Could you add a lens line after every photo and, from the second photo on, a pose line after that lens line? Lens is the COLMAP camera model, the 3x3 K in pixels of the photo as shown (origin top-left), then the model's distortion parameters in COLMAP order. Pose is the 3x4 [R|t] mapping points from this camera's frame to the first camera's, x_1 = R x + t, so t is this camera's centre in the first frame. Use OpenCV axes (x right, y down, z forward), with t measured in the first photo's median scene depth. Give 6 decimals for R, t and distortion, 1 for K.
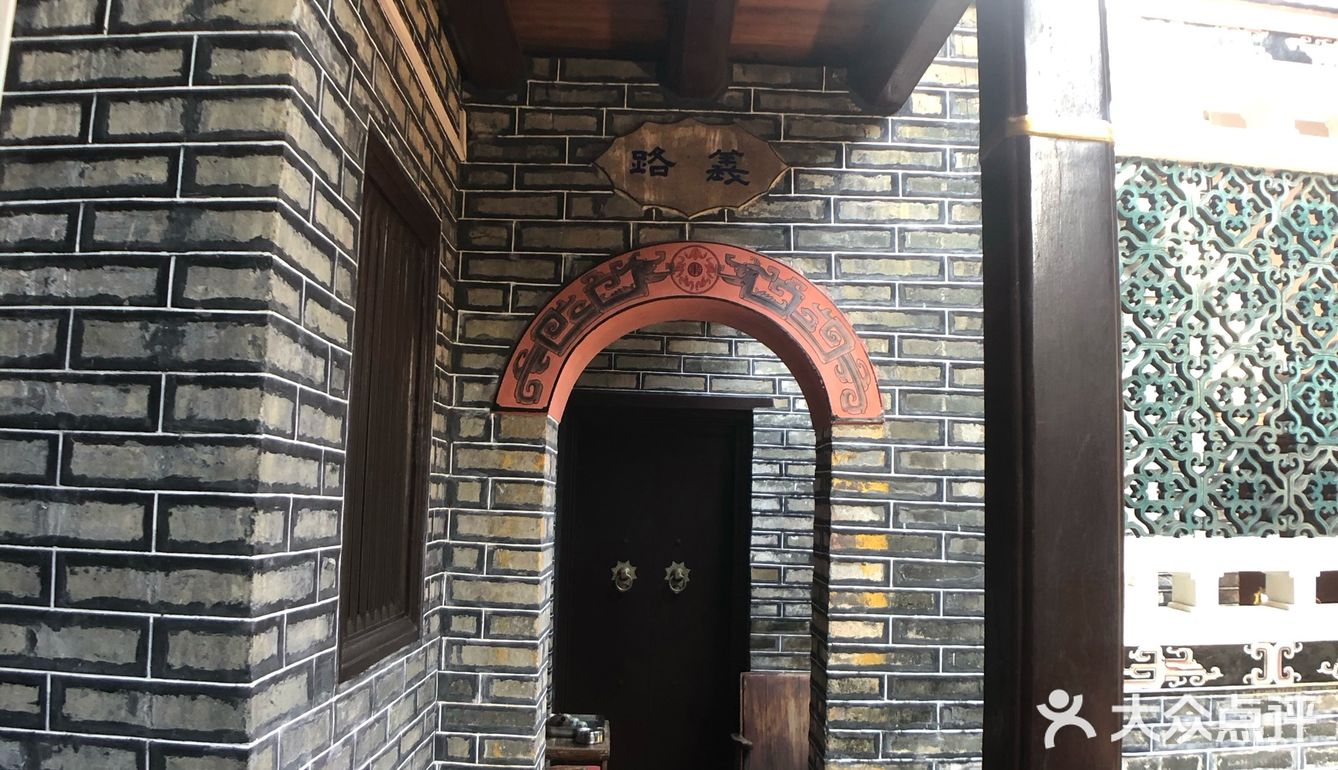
lens RADIAL K [[1125.1, 0, 690.4], [0, 1125.1, 366.0], [0, 0, 1]] dist [-0.108662, -0.092994]
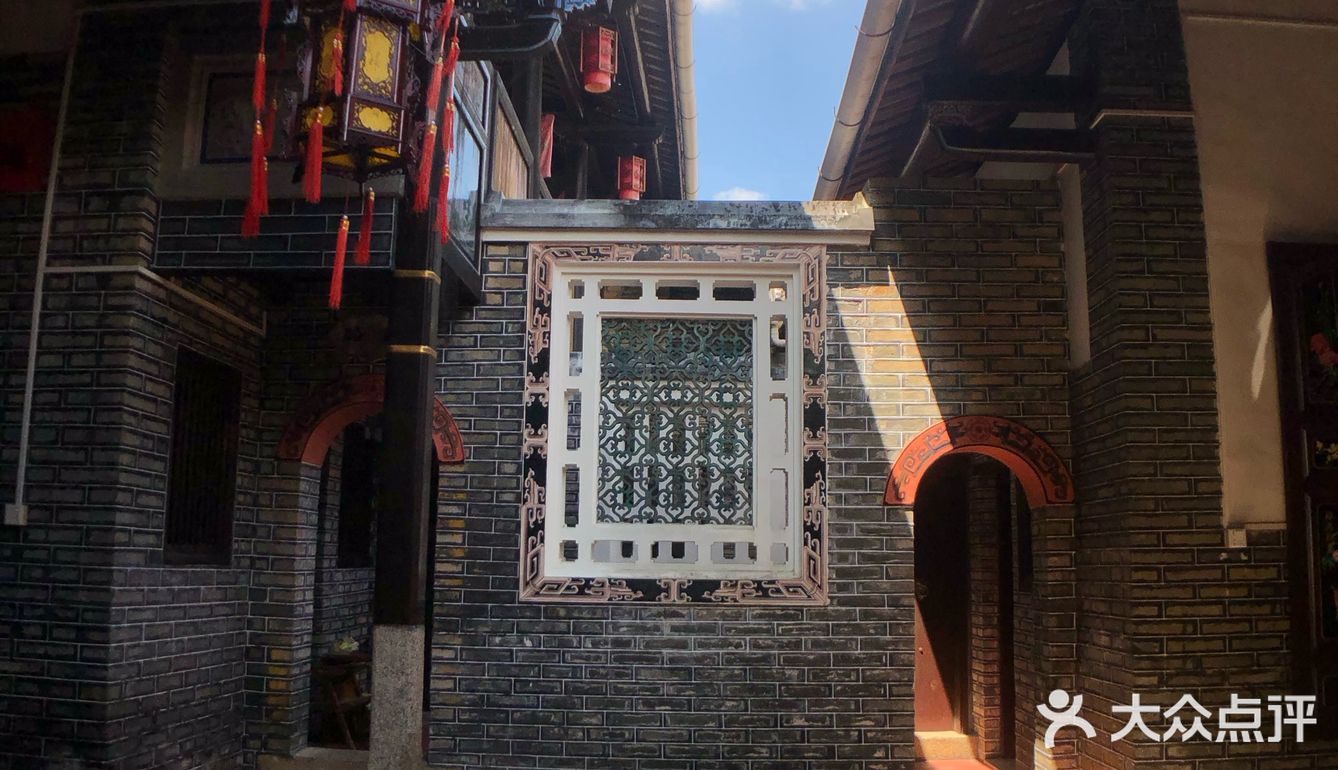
lens RADIAL K [[1125.1, 0, 690.4], [0, 1125.1, 366.0], [0, 0, 1]] dist [-0.108662, -0.092994]
pose [[0.997800, -0.024788, -0.061493, 0.690004], [0.021943, 0.998677, -0.046514, -0.020811], [0.062565, 0.045063, 0.997023, -0.948727]]
